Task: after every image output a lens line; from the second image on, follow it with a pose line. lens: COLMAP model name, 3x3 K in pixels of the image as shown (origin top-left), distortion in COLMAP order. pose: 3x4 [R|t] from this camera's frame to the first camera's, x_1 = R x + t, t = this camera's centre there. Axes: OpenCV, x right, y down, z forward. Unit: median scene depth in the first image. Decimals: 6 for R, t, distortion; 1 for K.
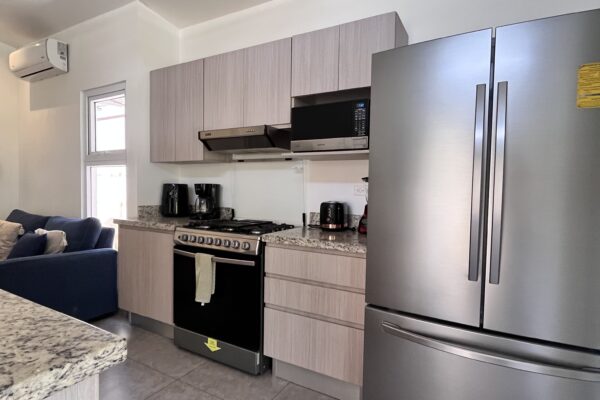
lens RADIAL K [[325.1, 0, 299.9], [0, 325.1, 200.3], [0, 0, 1]] dist [0.000242, 0.000000]
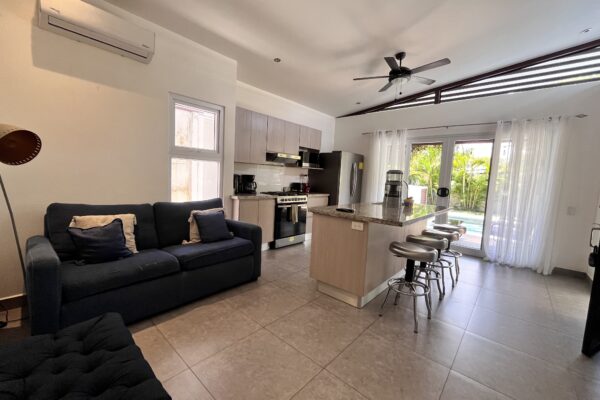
lens RADIAL K [[243.7, 0, 299.6], [0, 243.7, 197.7], [0, 0, 1]] dist [-0.000300, -0.000248]
pose [[0.225515, -0.089805, 0.970092, -1.473171], [-0.009630, 0.995488, 0.094394, -0.050147], [-0.974192, -0.030629, 0.223633, 0.357285]]
